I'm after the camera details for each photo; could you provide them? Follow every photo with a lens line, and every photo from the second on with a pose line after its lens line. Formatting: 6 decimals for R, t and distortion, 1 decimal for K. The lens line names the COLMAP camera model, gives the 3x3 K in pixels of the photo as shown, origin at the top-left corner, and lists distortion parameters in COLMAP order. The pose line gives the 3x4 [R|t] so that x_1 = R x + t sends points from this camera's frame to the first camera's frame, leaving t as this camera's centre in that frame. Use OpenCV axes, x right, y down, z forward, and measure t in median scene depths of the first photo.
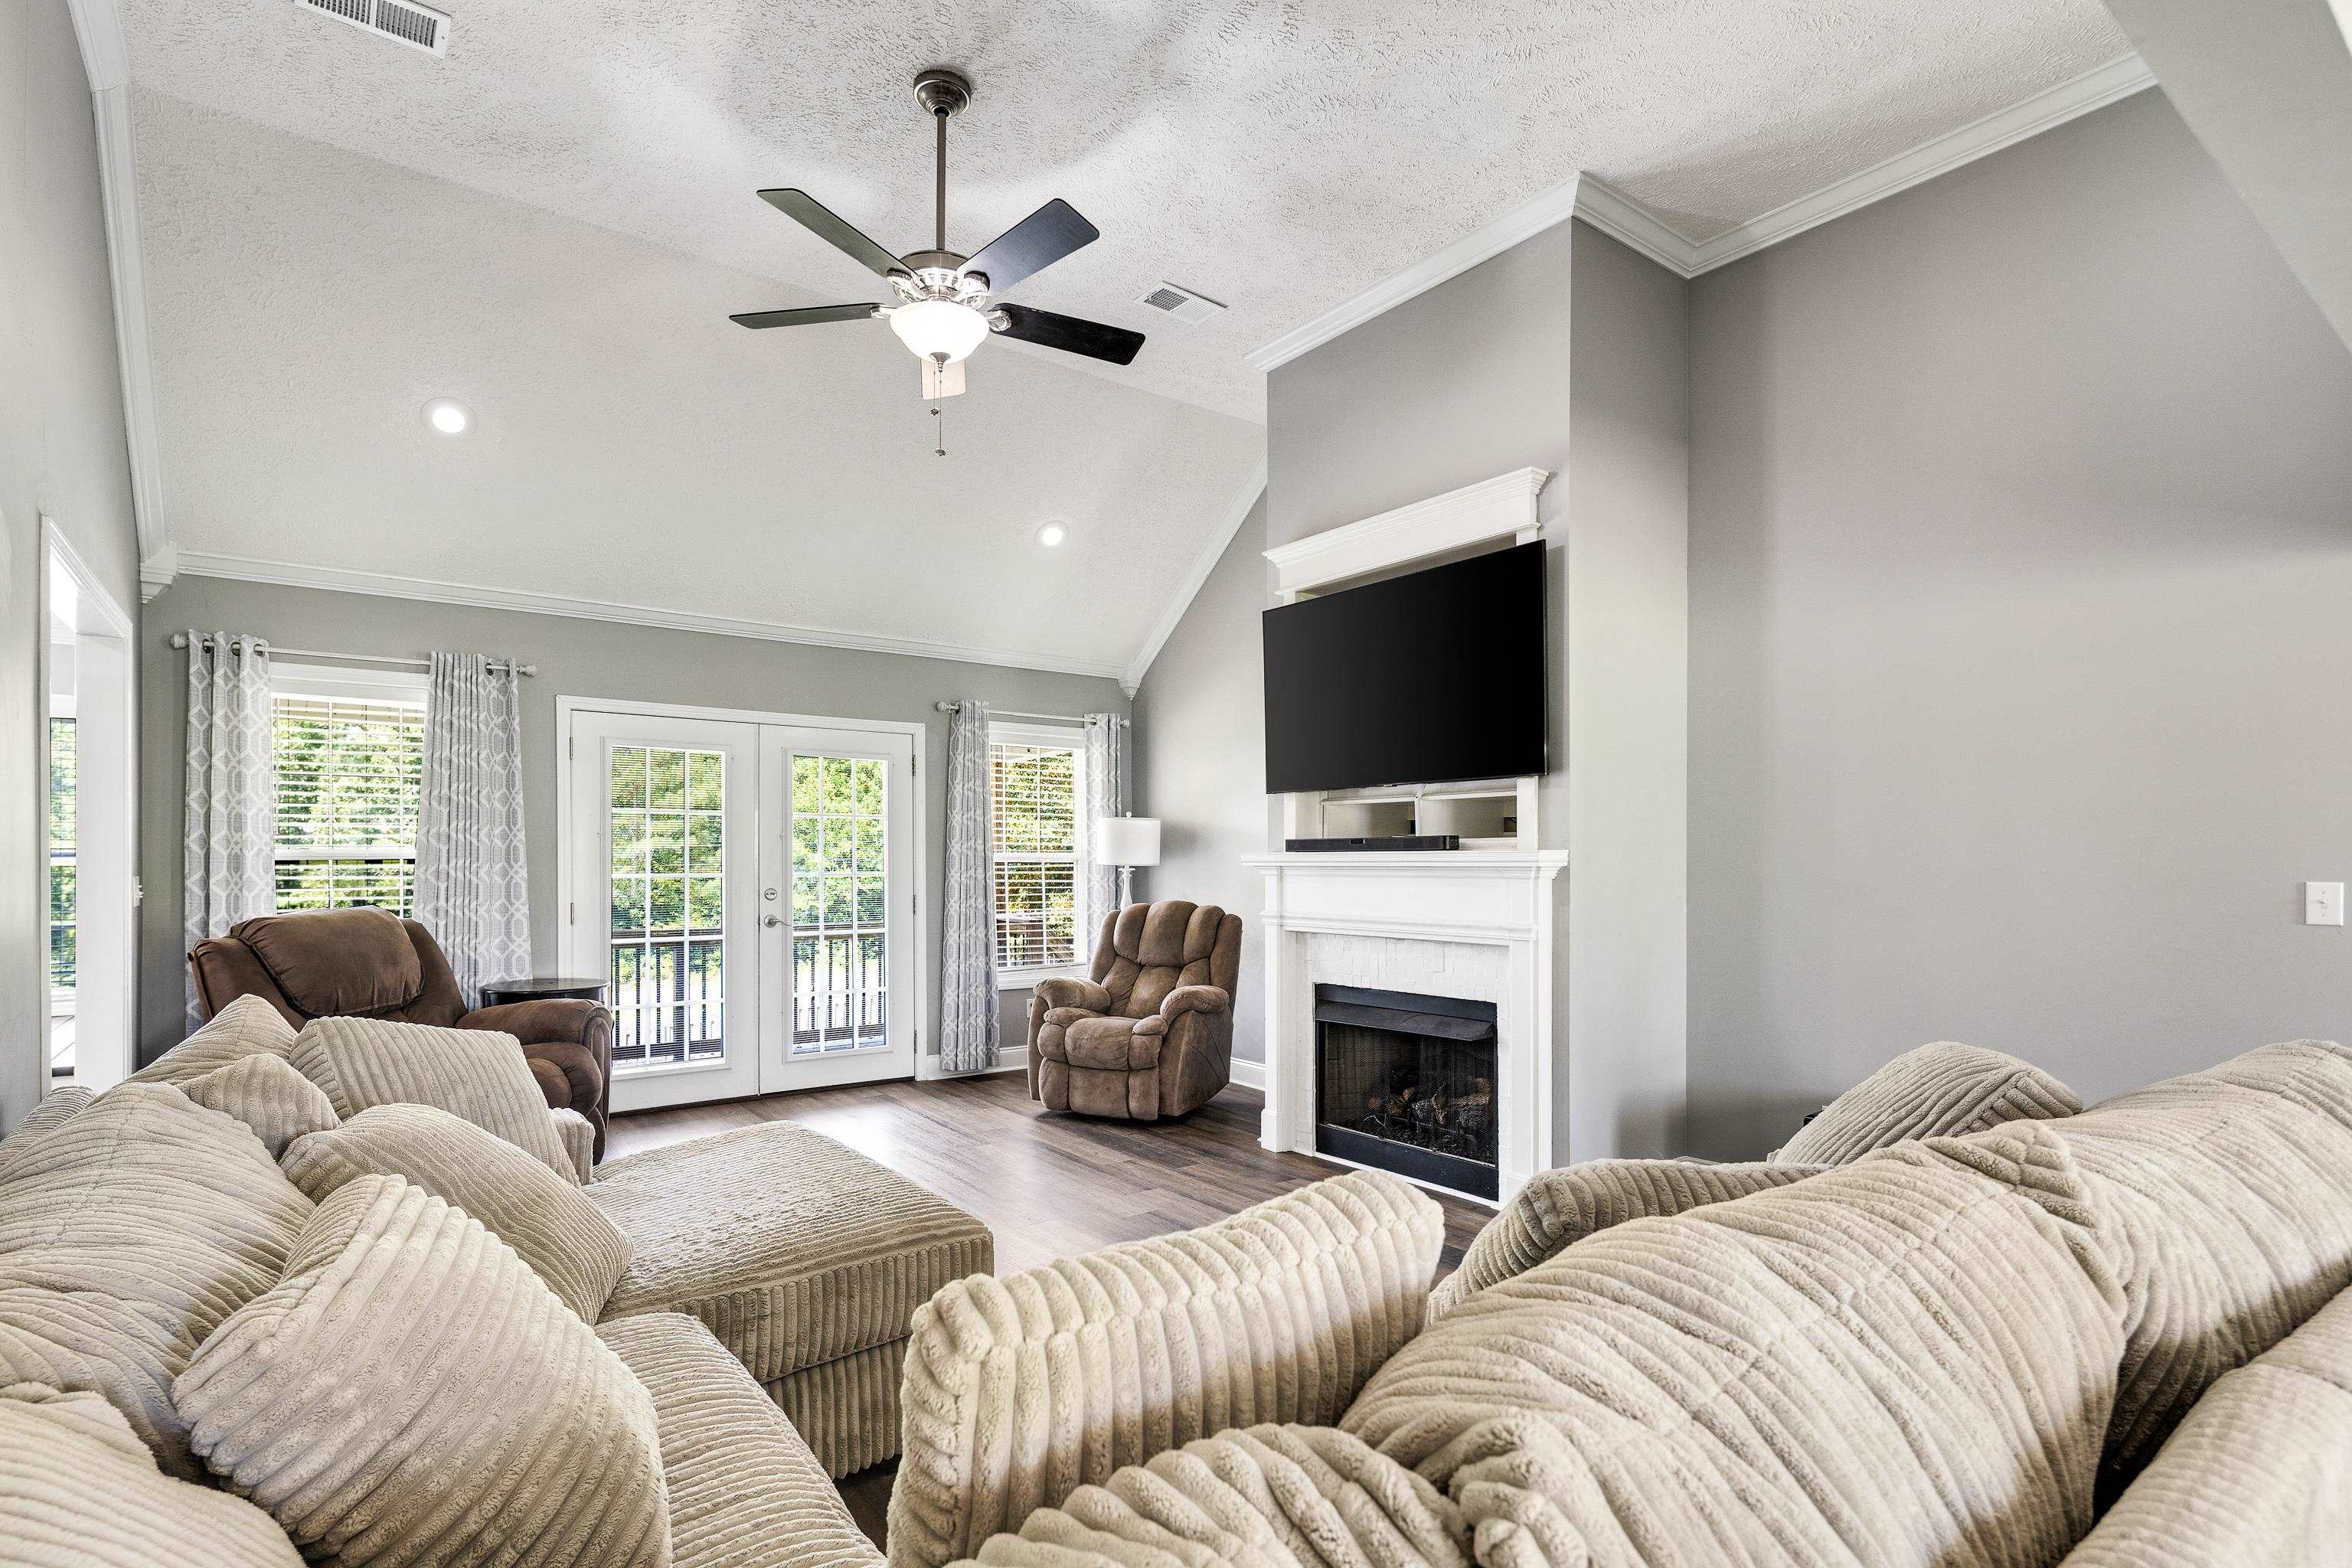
lens RADIAL K [[1119.6, 0, 1171.0], [0, 1119.6, 865.4], [0, 0, 1]] dist [0.000241, -0.000185]
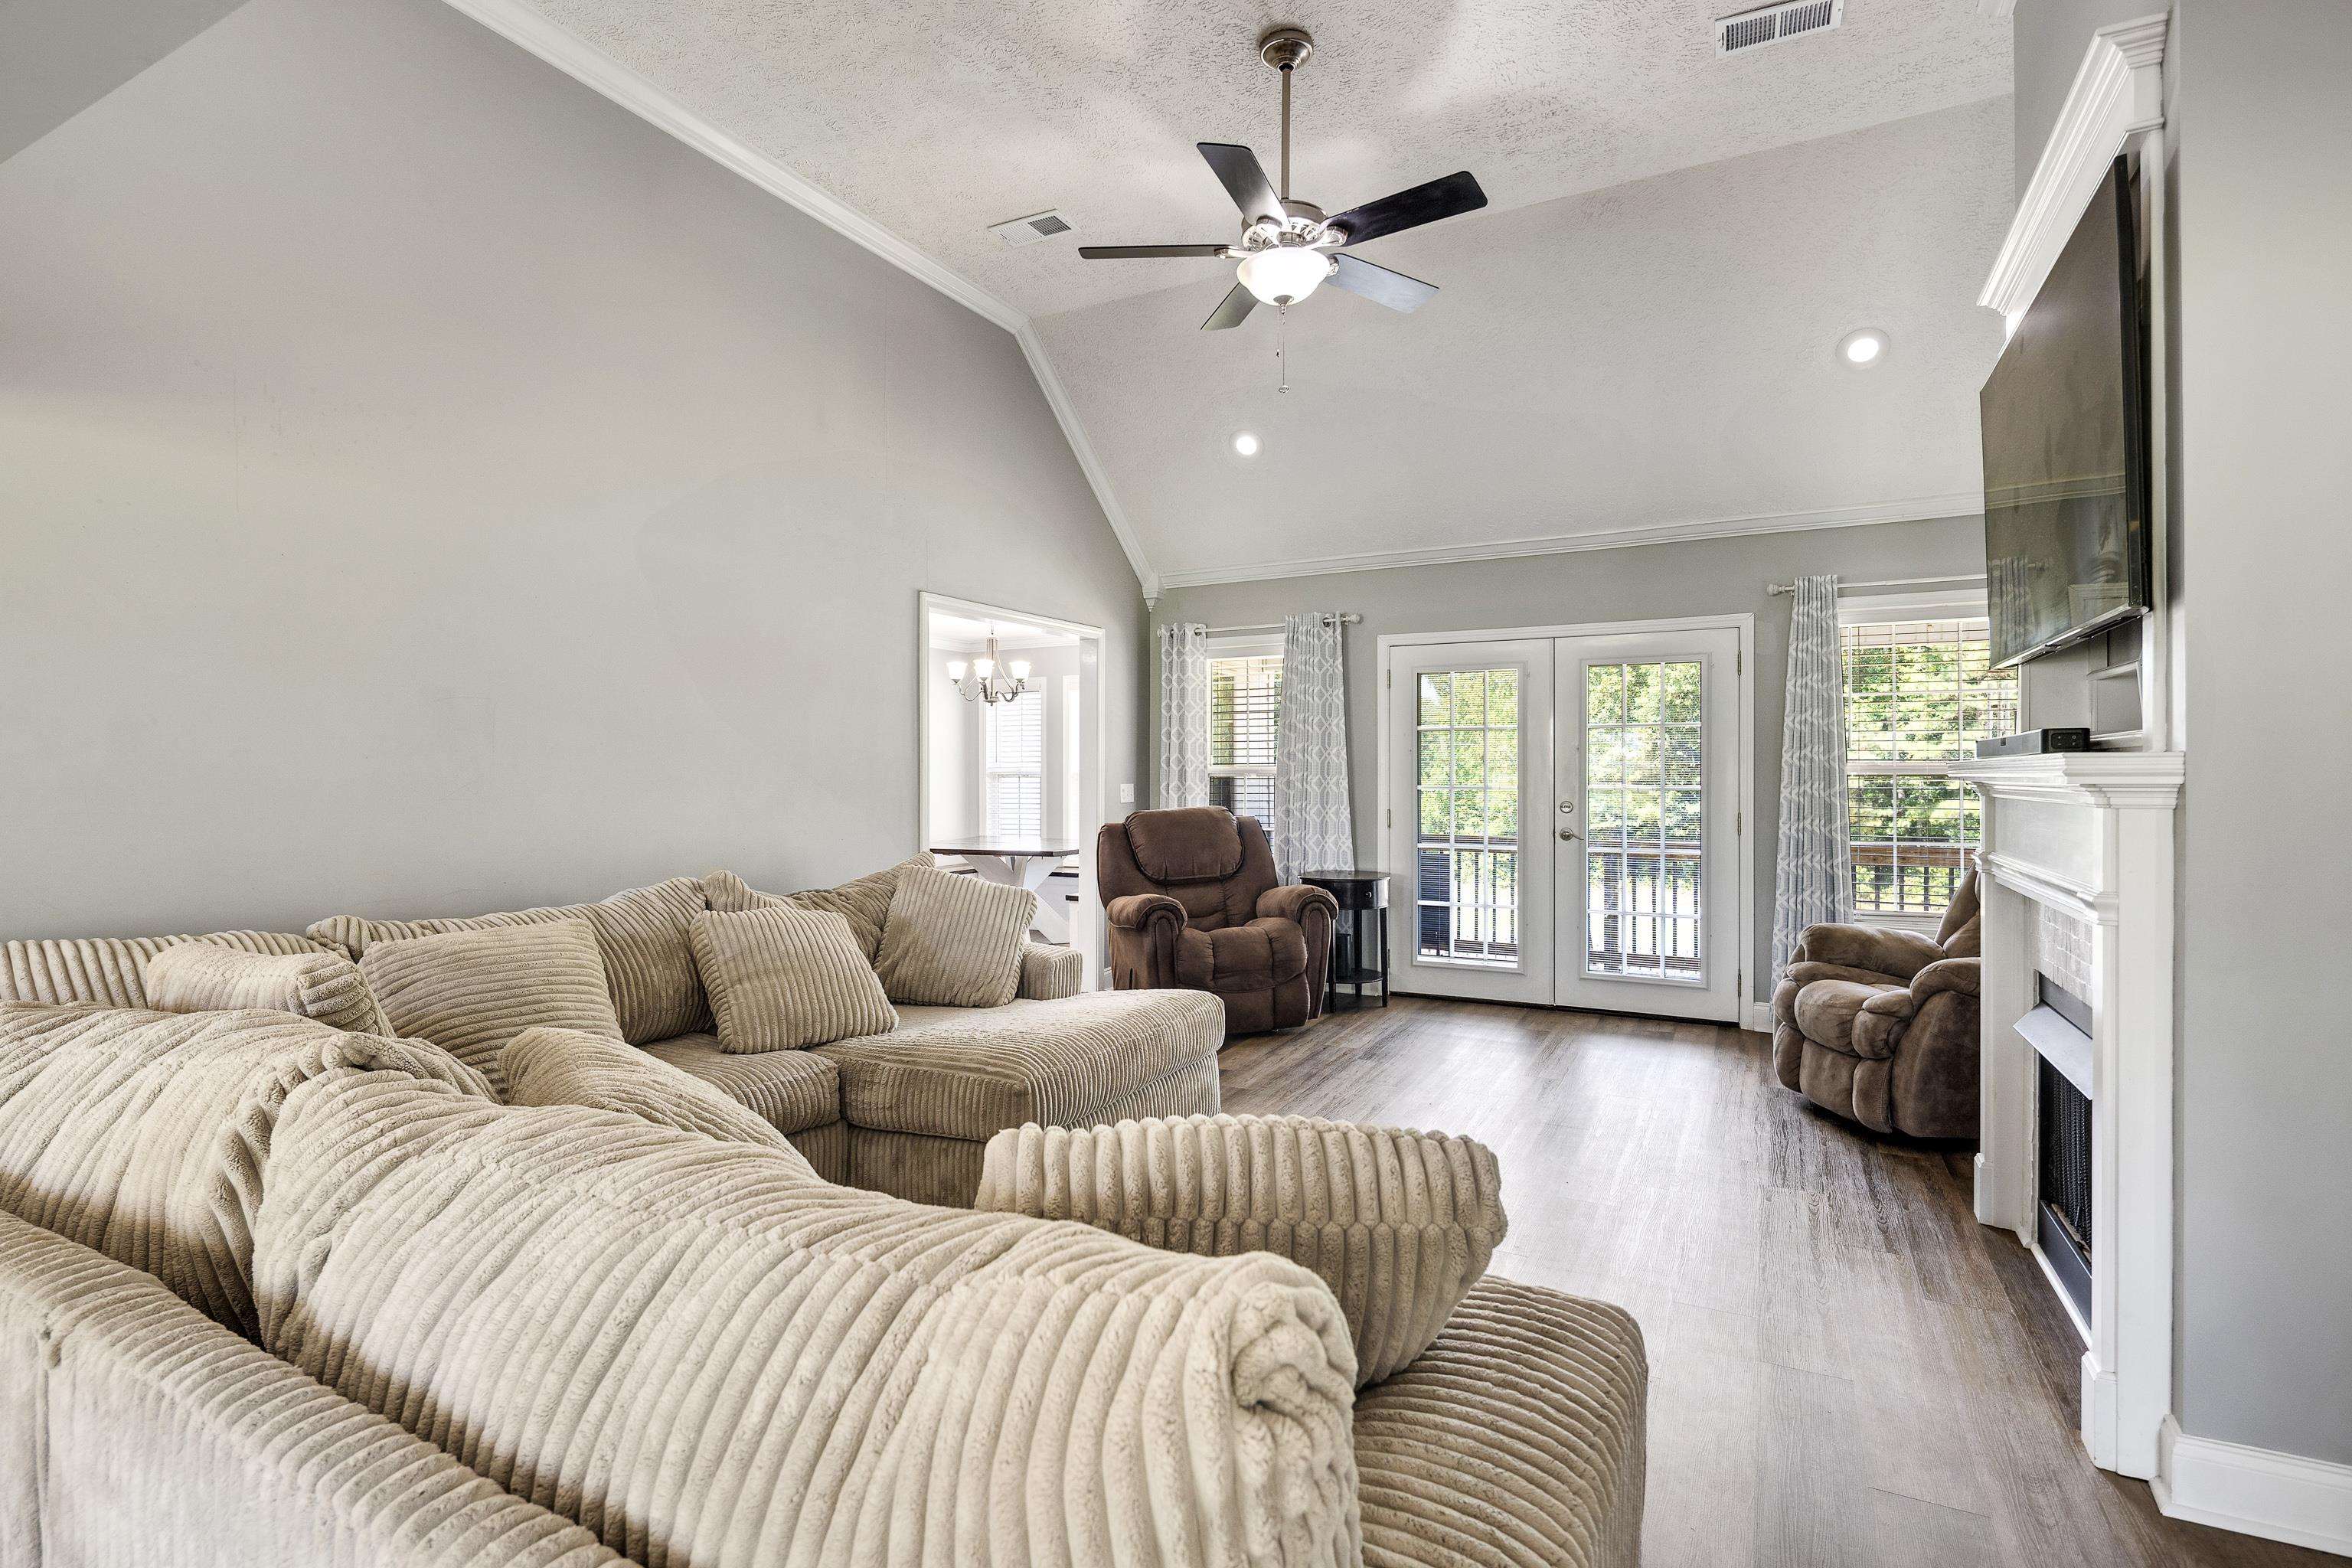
lens RADIAL K [[1148.9, 0, 1176.0], [0, 1148.9, 784.0], [0, 0, 1]] dist [0.001540, -0.000125]
pose [[0.427500, 0.007253, -0.903986, 0.459688], [-0.001186, 0.999971, 0.007462, -0.002437], [0.904014, -0.002118, 0.427497, 0.273975]]
